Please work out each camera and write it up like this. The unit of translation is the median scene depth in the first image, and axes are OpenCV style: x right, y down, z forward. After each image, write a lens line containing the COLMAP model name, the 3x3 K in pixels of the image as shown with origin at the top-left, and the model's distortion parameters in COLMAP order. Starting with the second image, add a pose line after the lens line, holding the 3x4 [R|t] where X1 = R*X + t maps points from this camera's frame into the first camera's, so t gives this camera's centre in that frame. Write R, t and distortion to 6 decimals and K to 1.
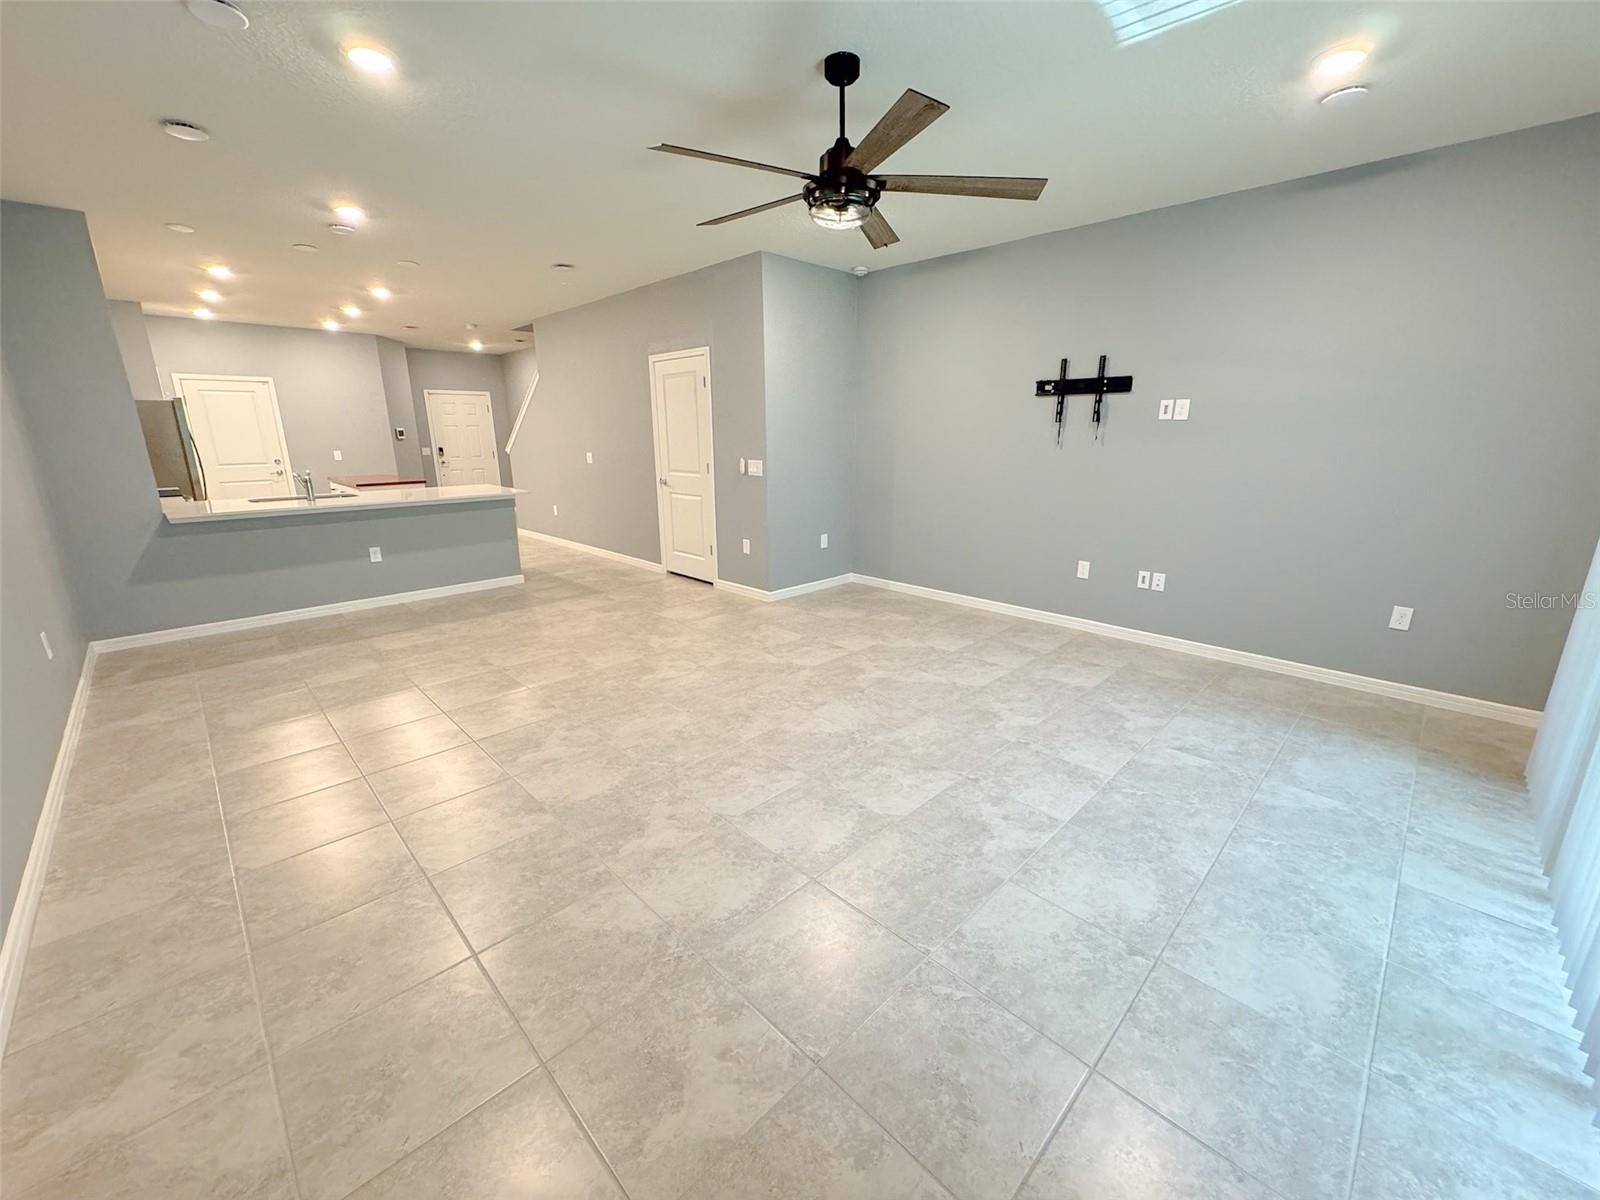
lens RADIAL K [[639.3, 0, 798.5], [0, 639.3, 599.0], [0, 0, 1]] dist [-0.003048, 0.000126]
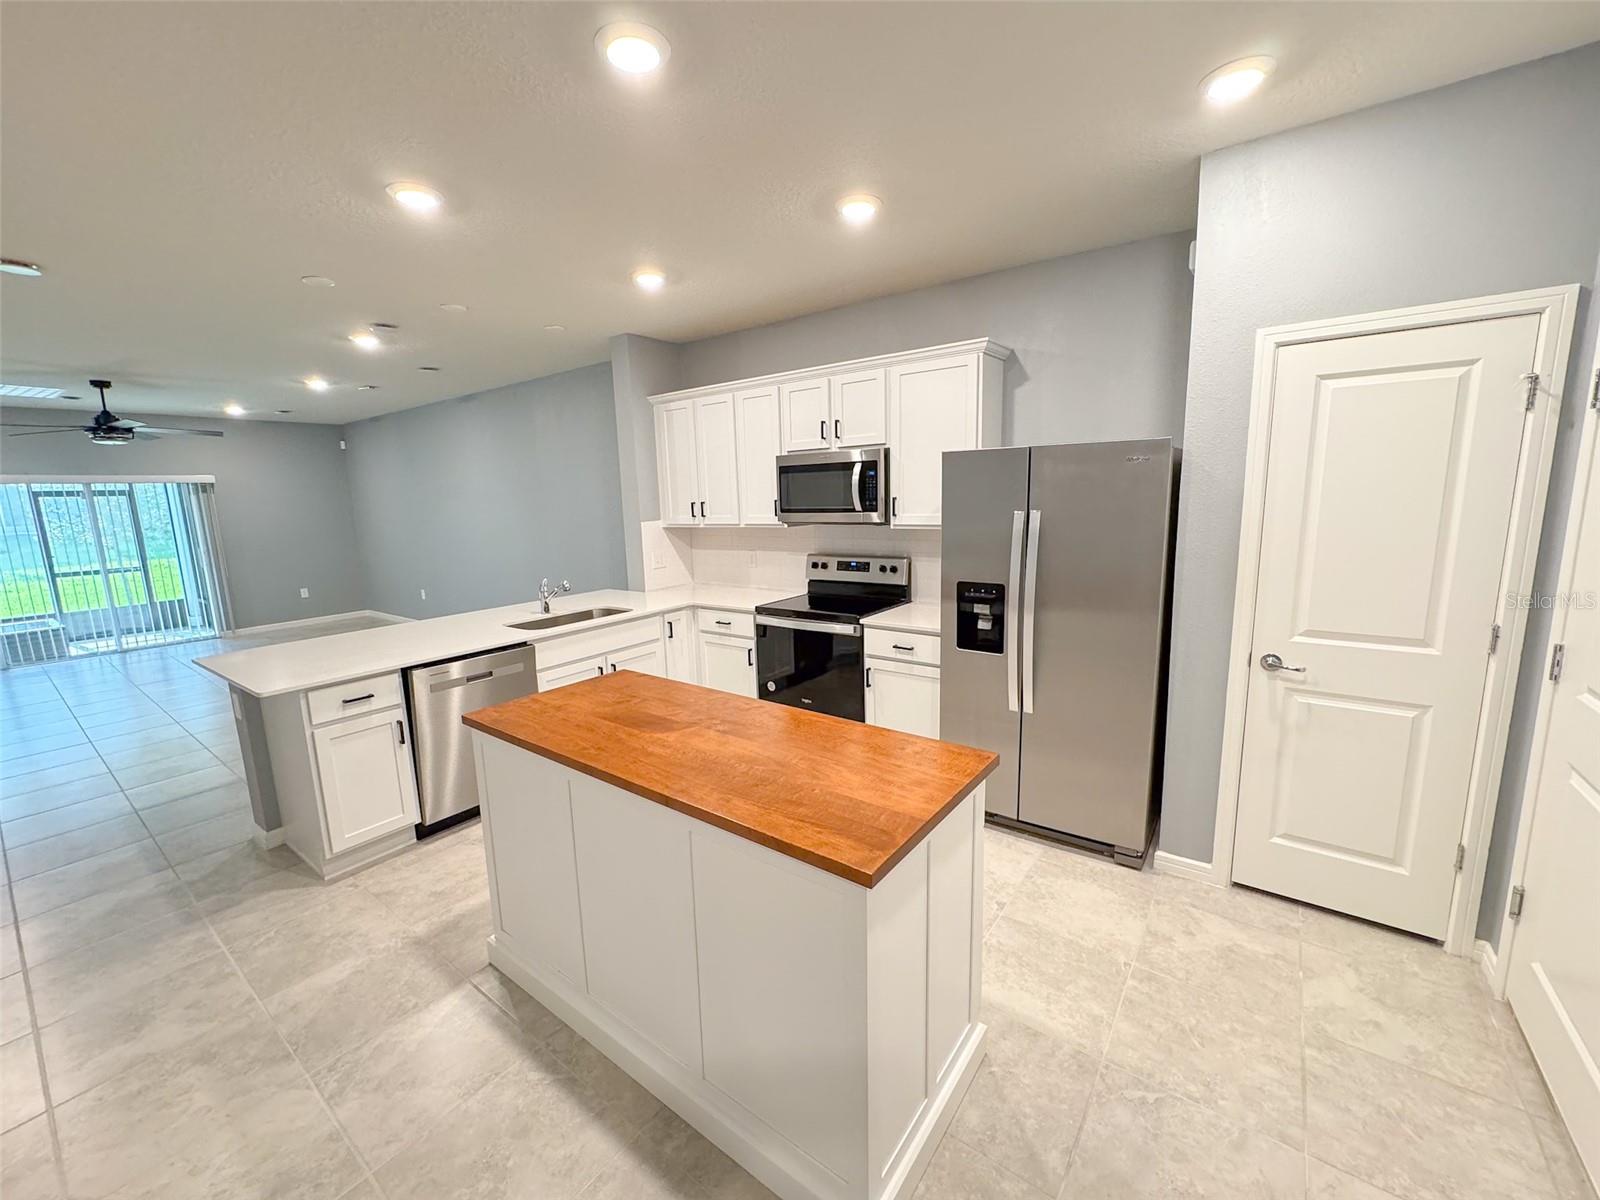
lens RADIAL K [[639.3, 0, 798.5], [0, 639.3, 599.0], [0, 0, 1]] dist [-0.003048, 0.000126]
pose [[-0.988796, 0.054998, -0.138773, -1.288530], [-0.006463, 0.913008, 0.407891, -0.656440], [0.149134, 0.404218, -0.902423, 2.332399]]
